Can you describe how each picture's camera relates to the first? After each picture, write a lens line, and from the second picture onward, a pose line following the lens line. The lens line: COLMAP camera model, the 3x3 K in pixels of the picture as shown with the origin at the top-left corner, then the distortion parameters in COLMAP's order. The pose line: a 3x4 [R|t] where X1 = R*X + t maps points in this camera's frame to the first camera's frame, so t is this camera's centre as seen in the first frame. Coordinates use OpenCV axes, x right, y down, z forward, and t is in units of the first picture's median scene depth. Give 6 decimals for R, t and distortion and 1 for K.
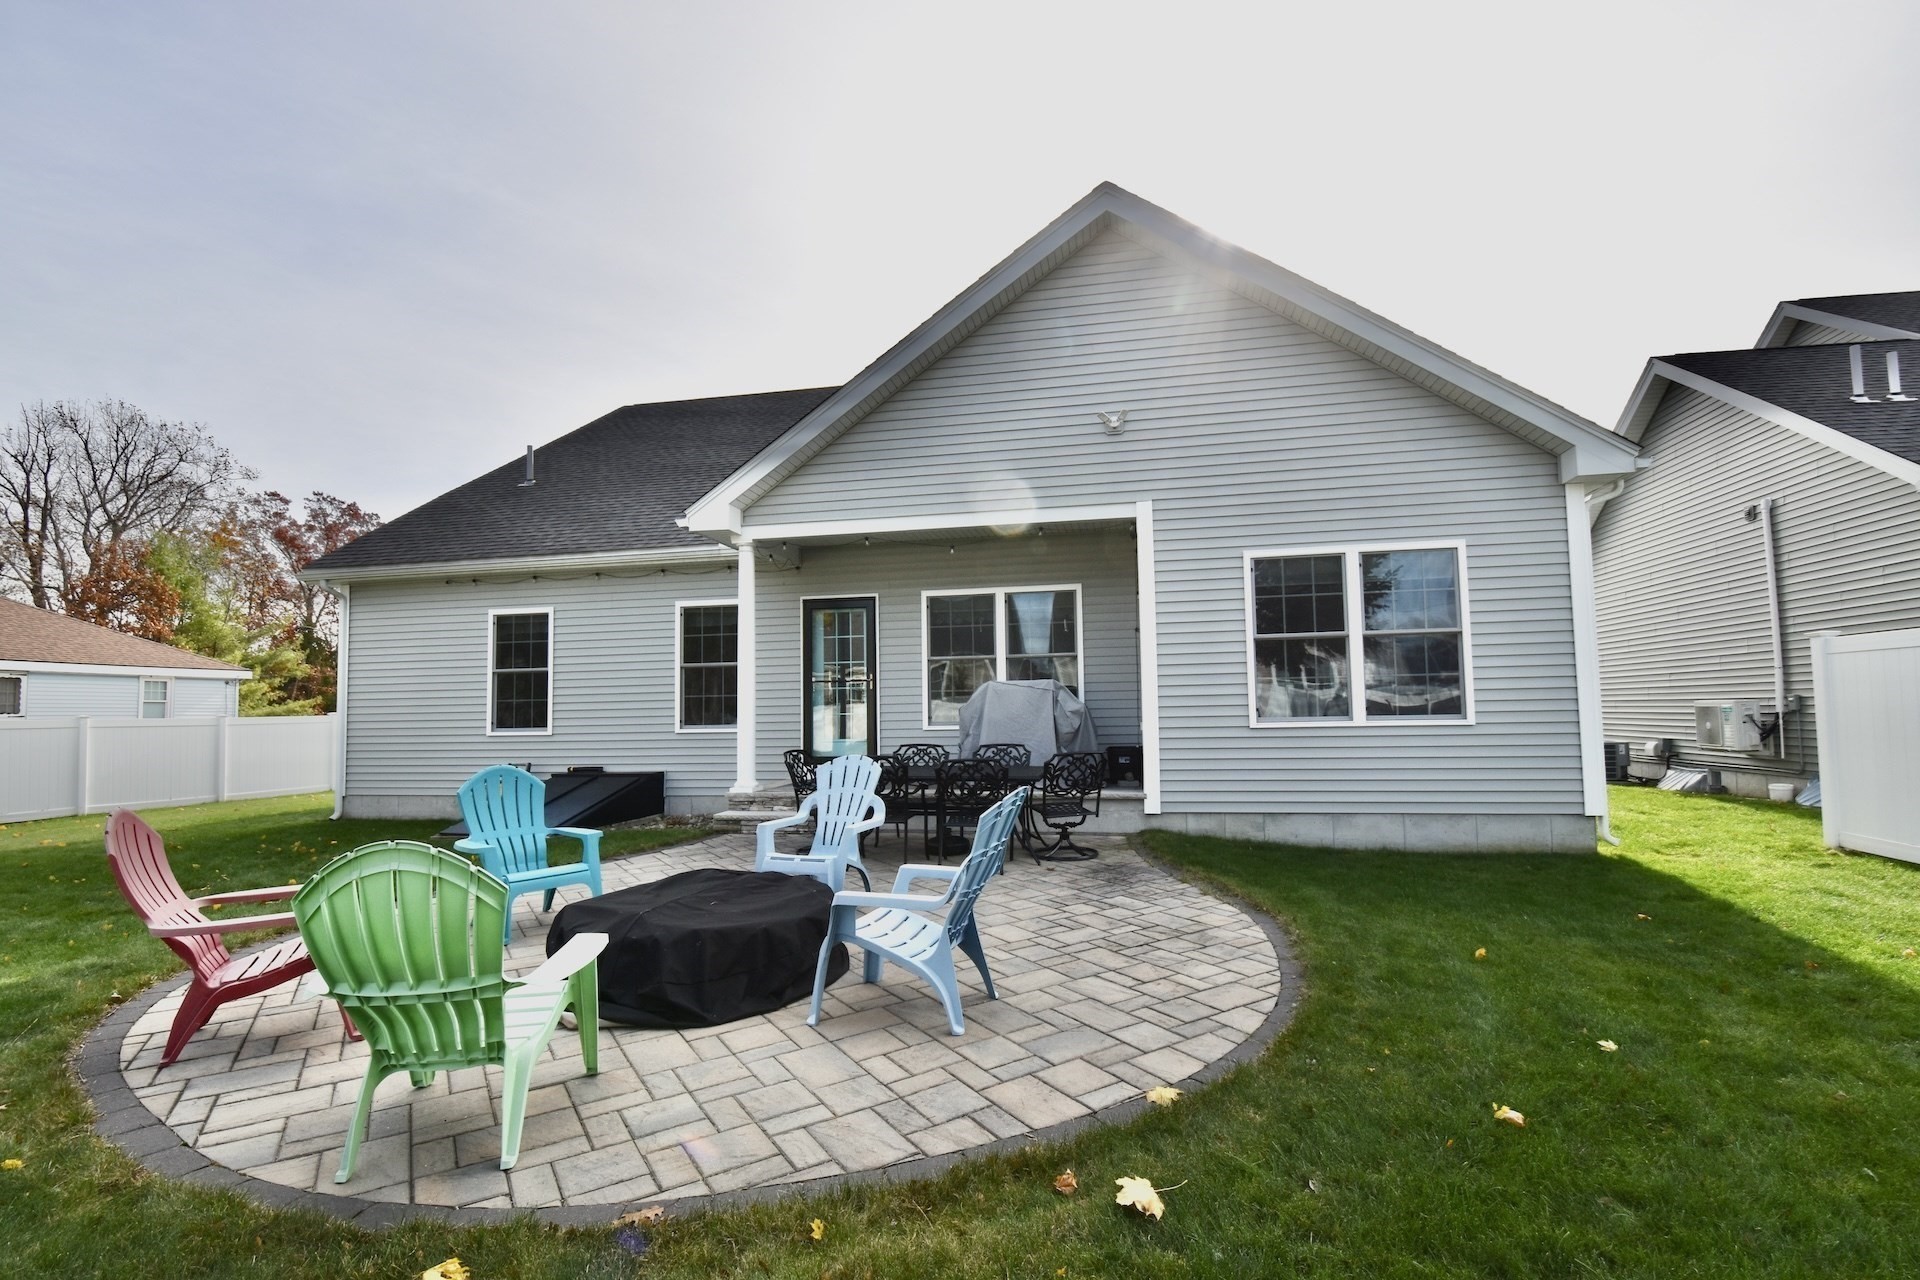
lens RADIAL K [[844.1, 0, 977.9], [0, 844.1, 660.8], [0, 0, 1]] dist [0.008748, -0.017013]
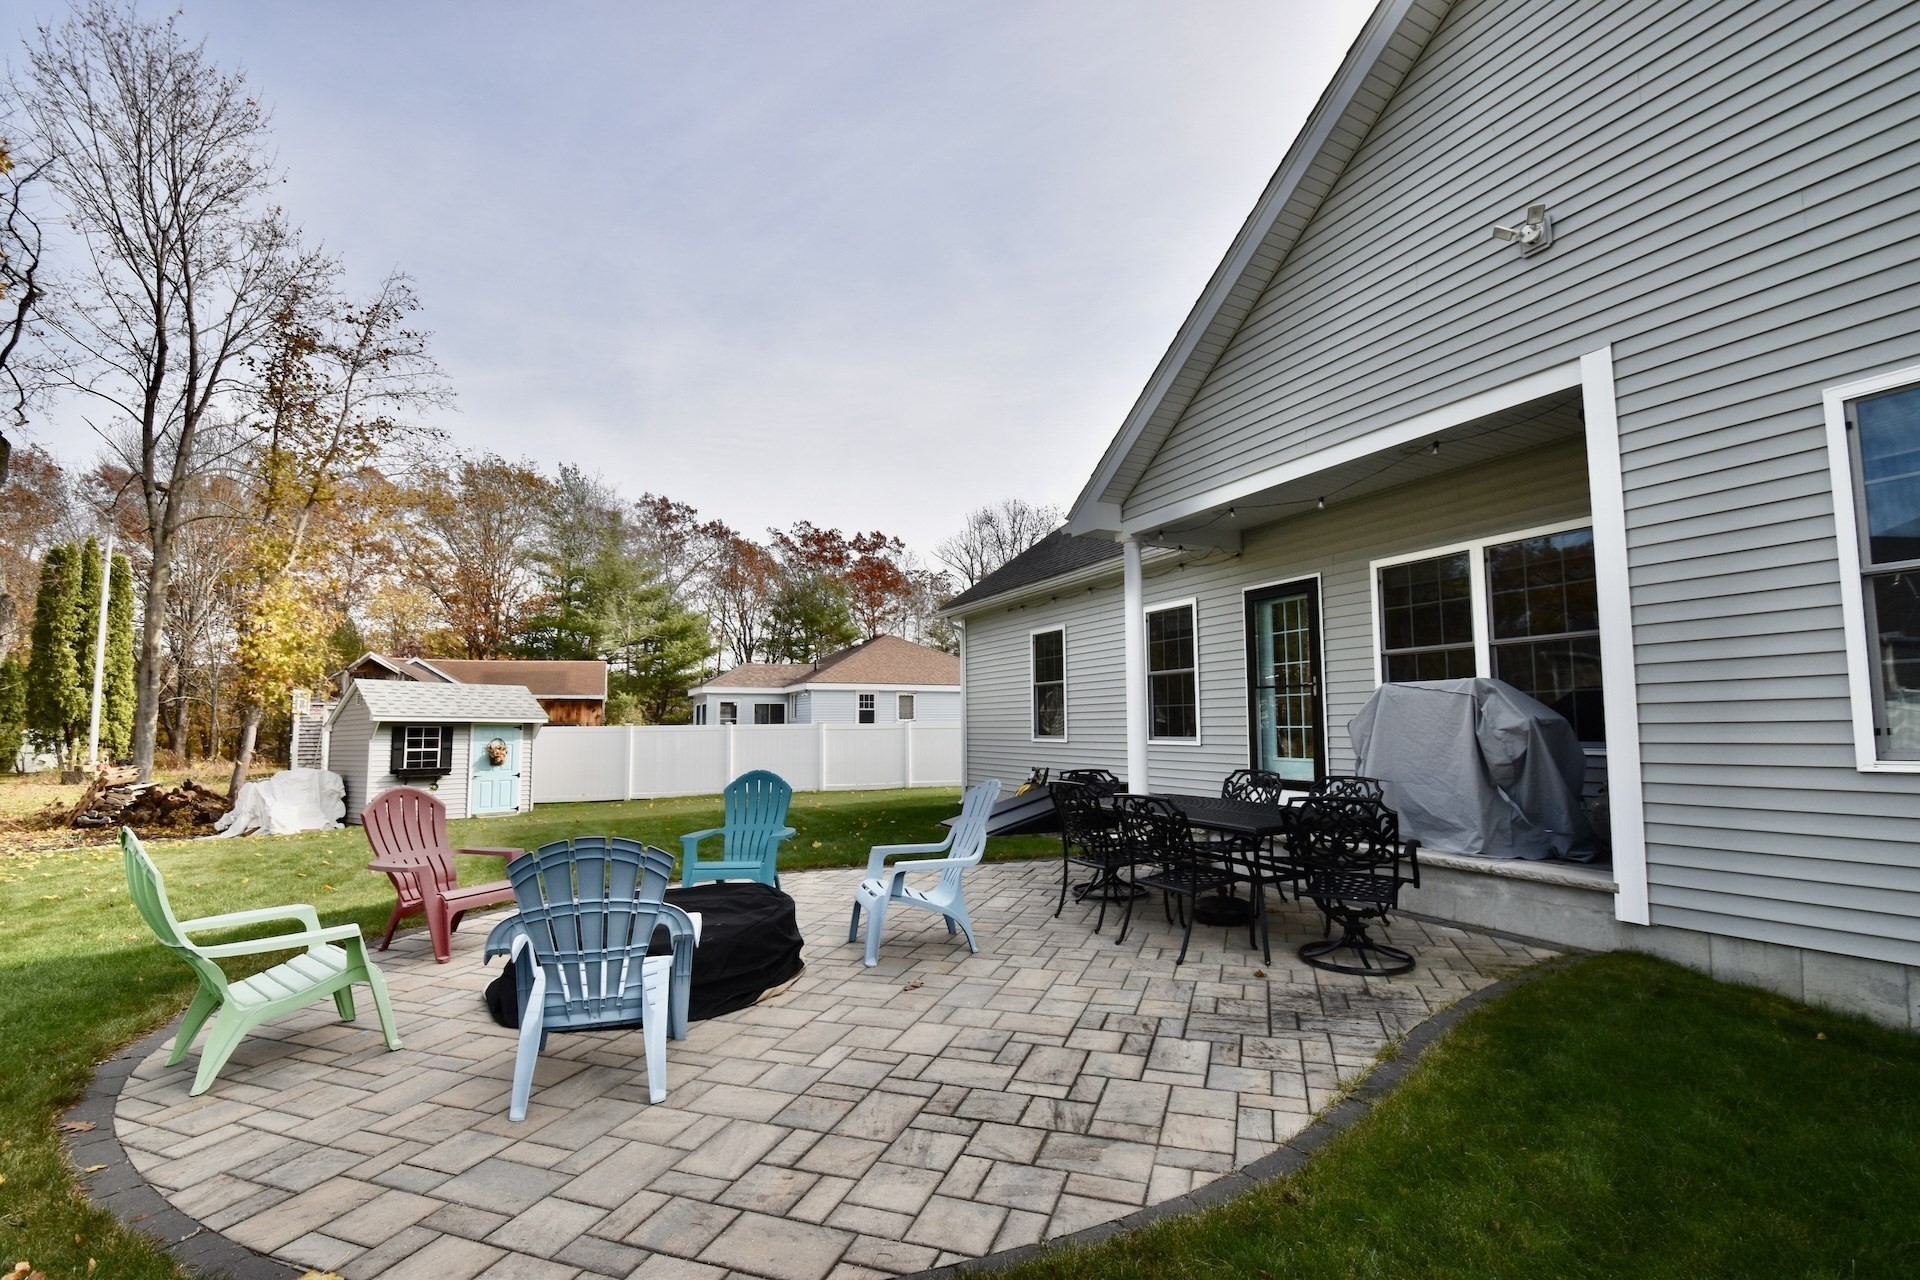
lens RADIAL K [[844.1, 0, 977.9], [0, 844.1, 660.8], [0, 0, 1]] dist [0.008748, -0.017013]
pose [[0.606739, -0.049908, -0.793333, 0.394140], [0.046975, 0.998534, -0.026891, 0.009660], [0.793512, -0.020952, 0.608194, 0.353526]]
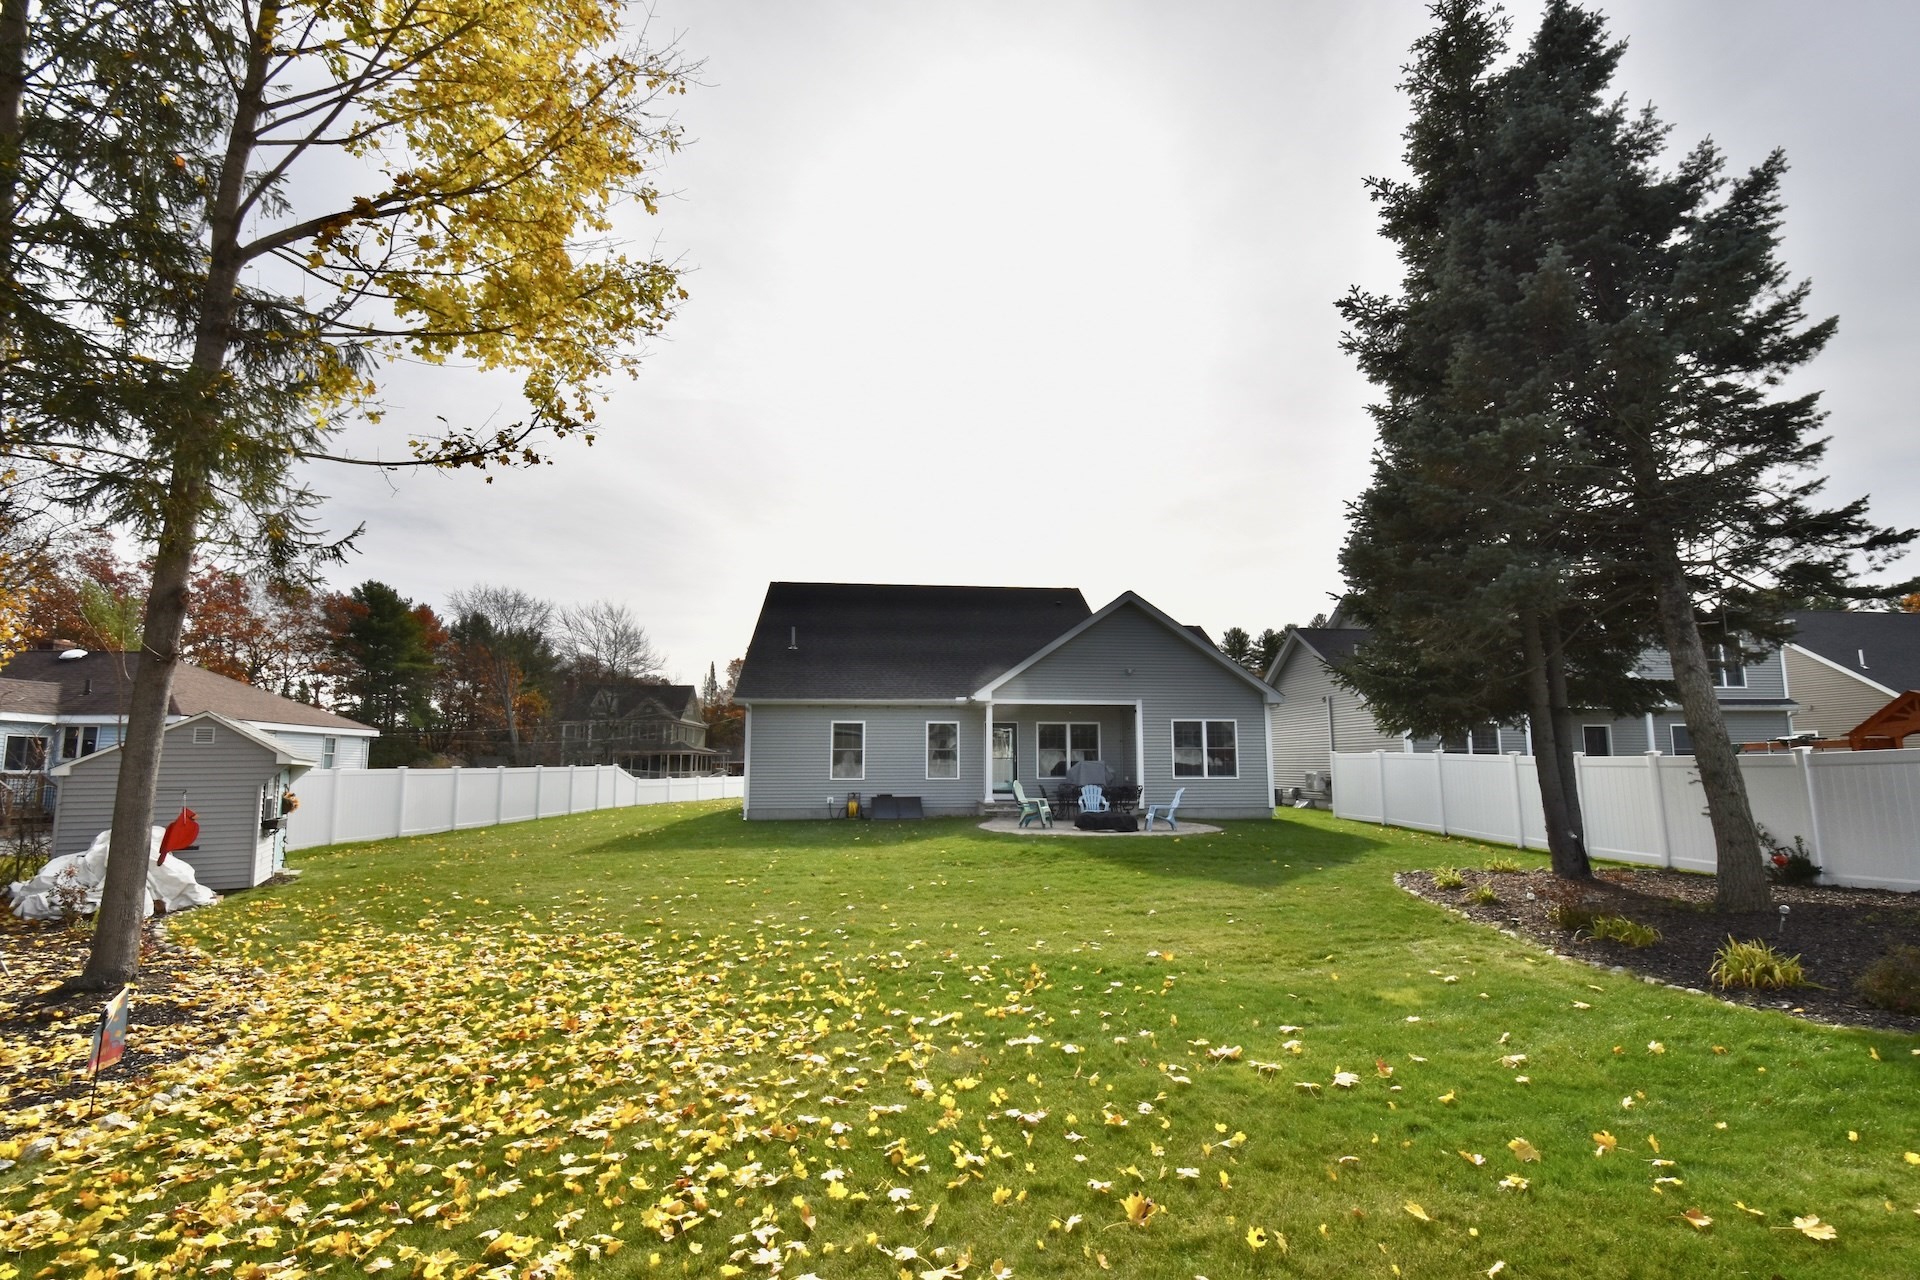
lens RADIAL K [[844.1, 0, 977.9], [0, 844.1, 660.8], [0, 0, 1]] dist [0.008748, -0.017013]
pose [[0.953889, 0.051648, 0.295681, -1.258185], [-0.030659, 0.996698, -0.075189, -0.093660], [-0.298588, 0.062657, 0.952323, -1.687080]]
